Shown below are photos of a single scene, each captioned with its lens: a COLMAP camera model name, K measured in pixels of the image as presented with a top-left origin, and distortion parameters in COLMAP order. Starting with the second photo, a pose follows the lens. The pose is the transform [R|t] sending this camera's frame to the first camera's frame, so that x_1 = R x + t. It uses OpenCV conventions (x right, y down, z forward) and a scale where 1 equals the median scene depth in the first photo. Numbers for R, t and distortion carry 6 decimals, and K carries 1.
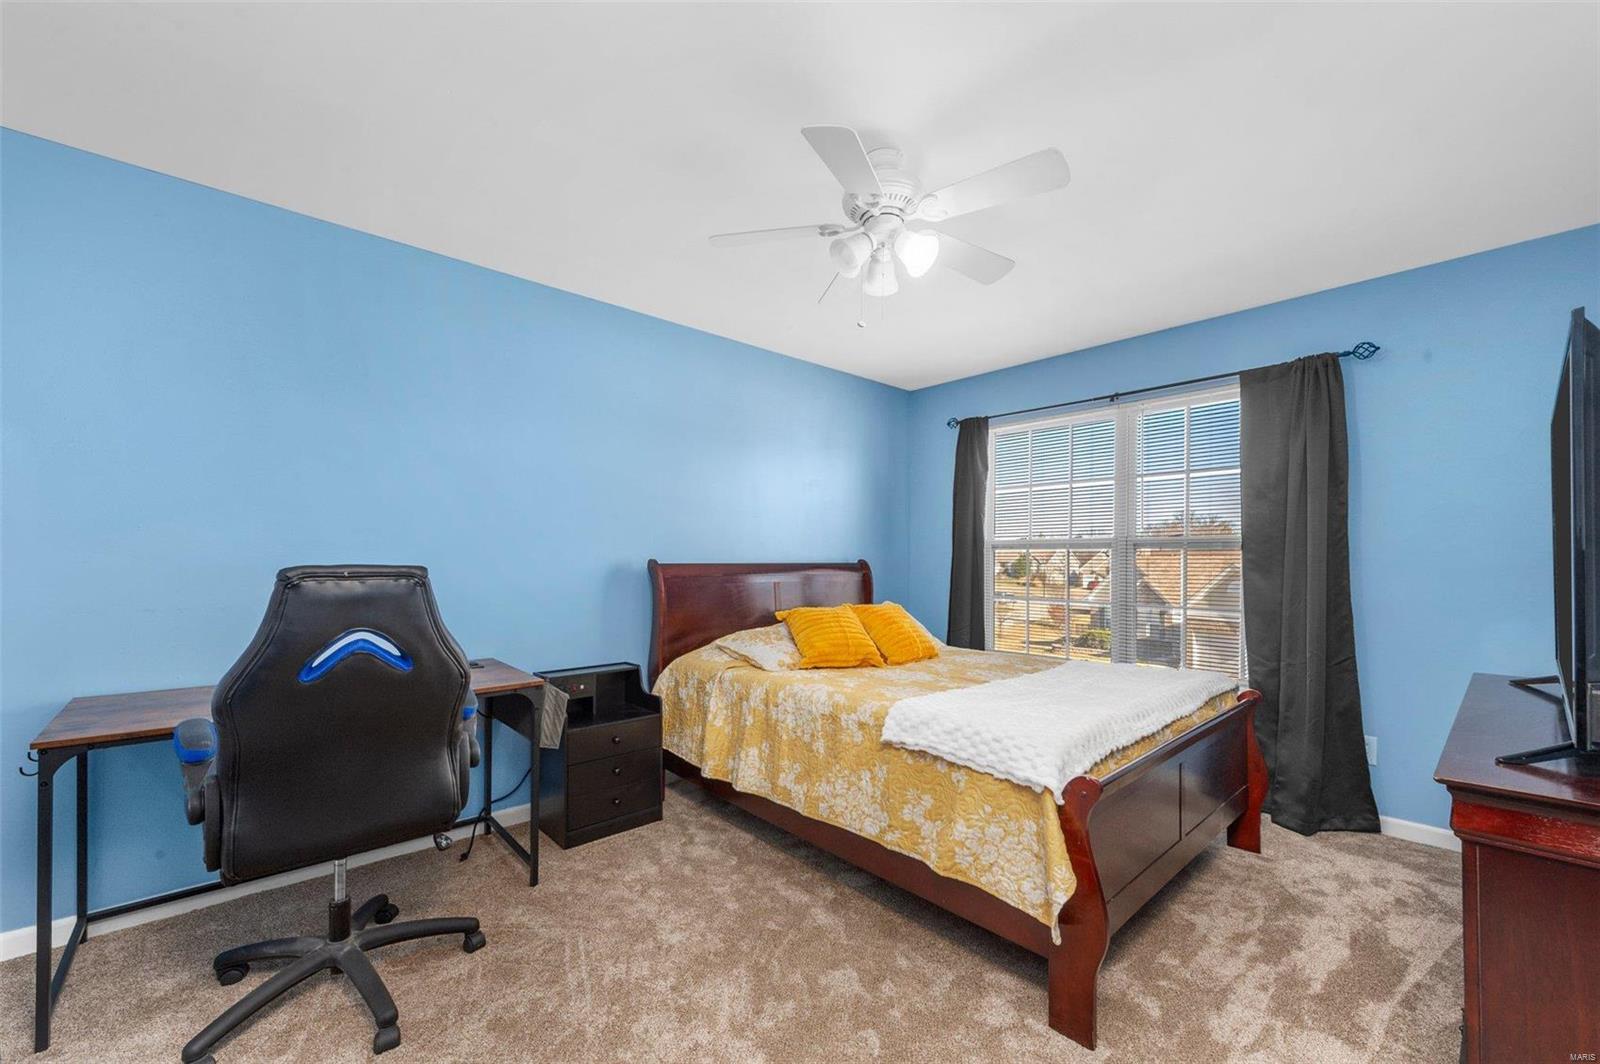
lens RADIAL K [[633.9, 0, 788.3], [0, 633.9, 535.0], [0, 0, 1]] dist [-0.000026, -0.000206]
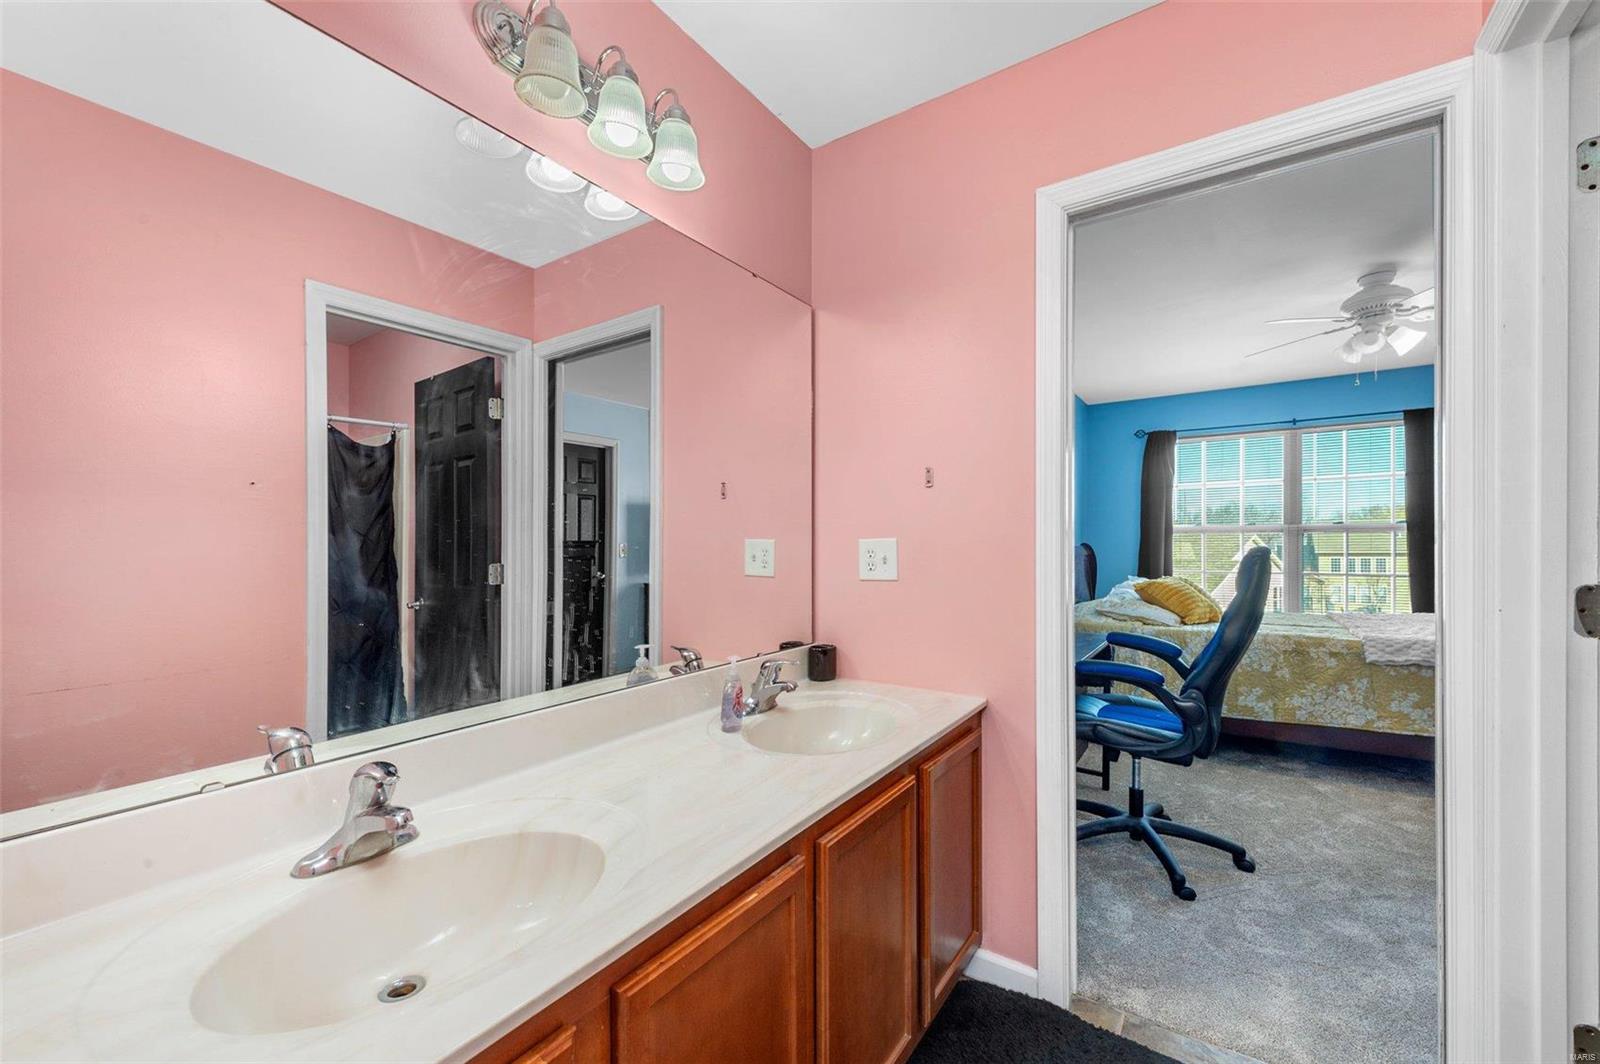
lens RADIAL K [[622.9, 0, 797.0], [0, 622.9, 526.7], [0, 0, 1]] dist [0.002367, -0.000049]
pose [[0.969704, -0.007929, 0.244153, -1.365733], [0.005303, 0.999921, 0.011411, -0.017246], [-0.244224, -0.009771, 0.969670, -0.088498]]
